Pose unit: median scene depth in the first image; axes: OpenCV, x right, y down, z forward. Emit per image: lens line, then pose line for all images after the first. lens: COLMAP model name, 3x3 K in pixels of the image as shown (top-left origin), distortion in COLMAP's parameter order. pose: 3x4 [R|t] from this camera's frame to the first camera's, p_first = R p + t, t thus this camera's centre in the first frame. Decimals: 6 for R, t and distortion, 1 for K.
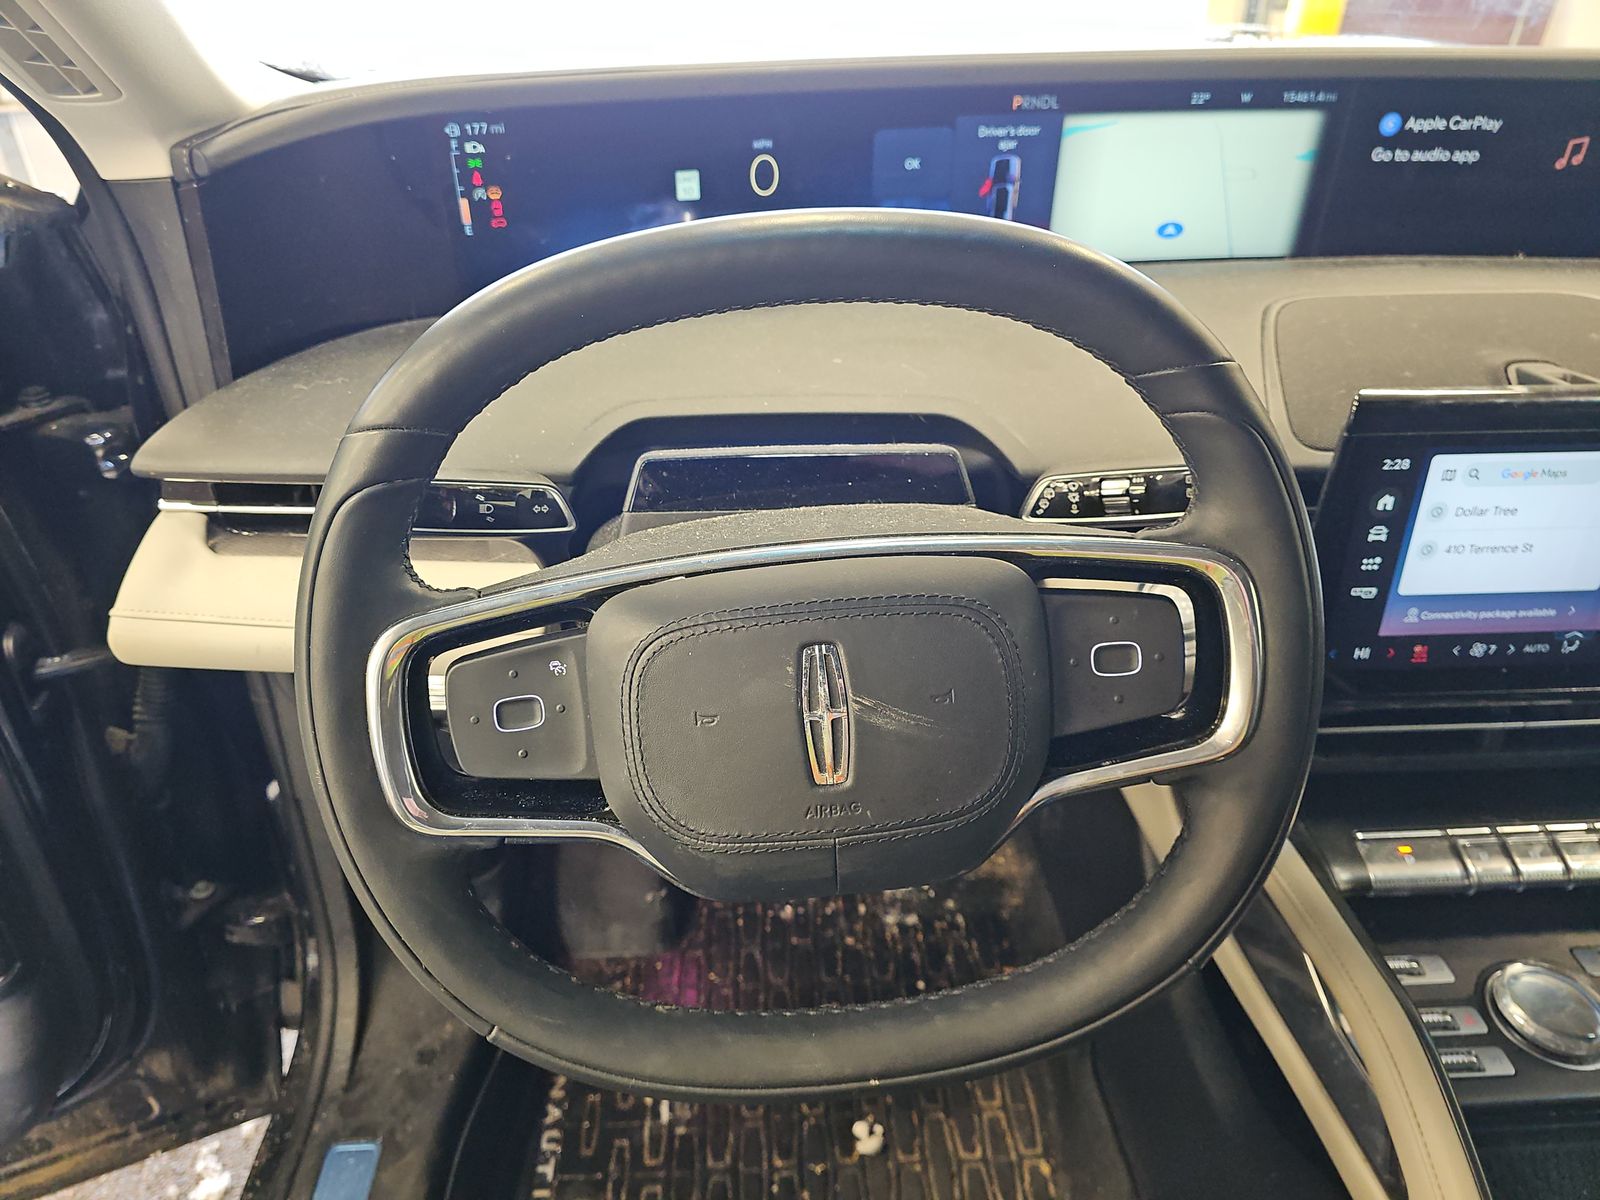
lens RADIAL K [[1018.6, 0, 797.0], [0, 1018.6, 592.8], [0, 0, 1]] dist [0.025381, -0.026469]
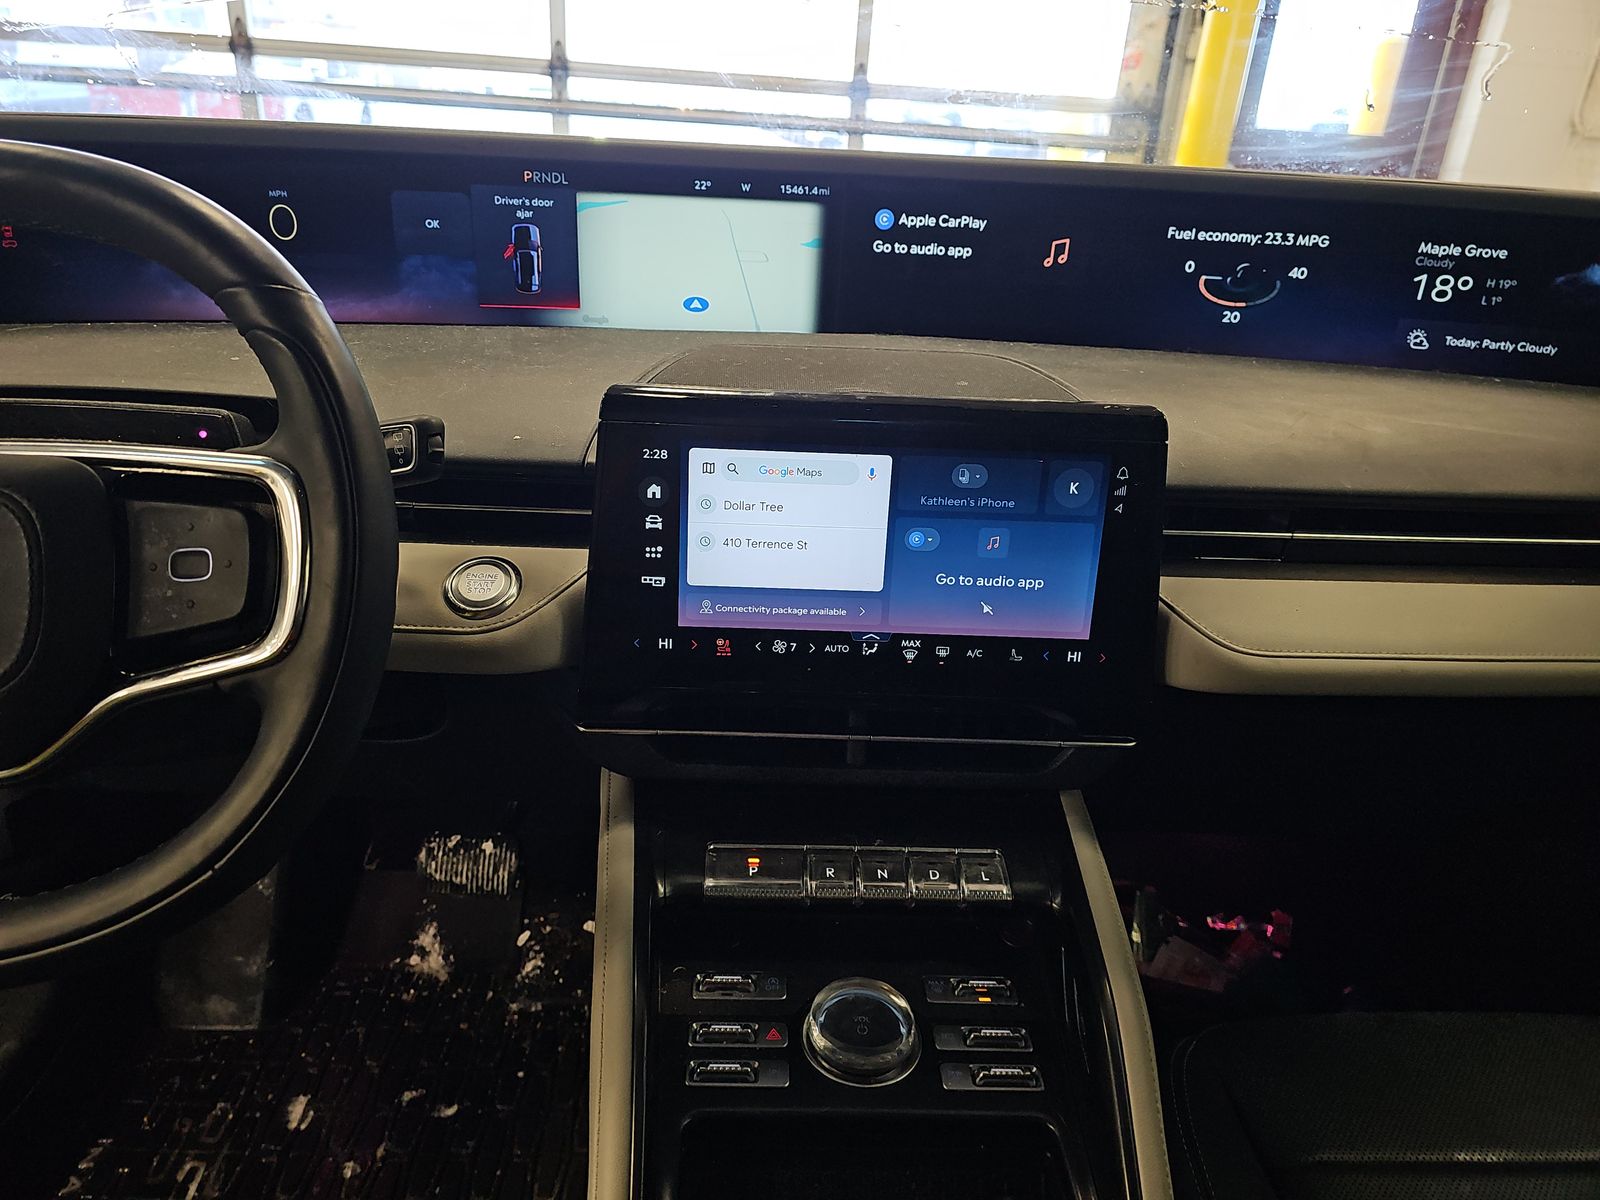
lens RADIAL K [[1018.6, 0, 791.9], [0, 1018.6, 595.4], [0, 0, 1]] dist [0.025381, -0.026469]
pose [[0.998715, 0.050055, 0.007929, 0.517149], [-0.048114, 0.985631, -0.161913, 0.132486], [-0.015919, 0.161323, 0.986773, -0.021218]]
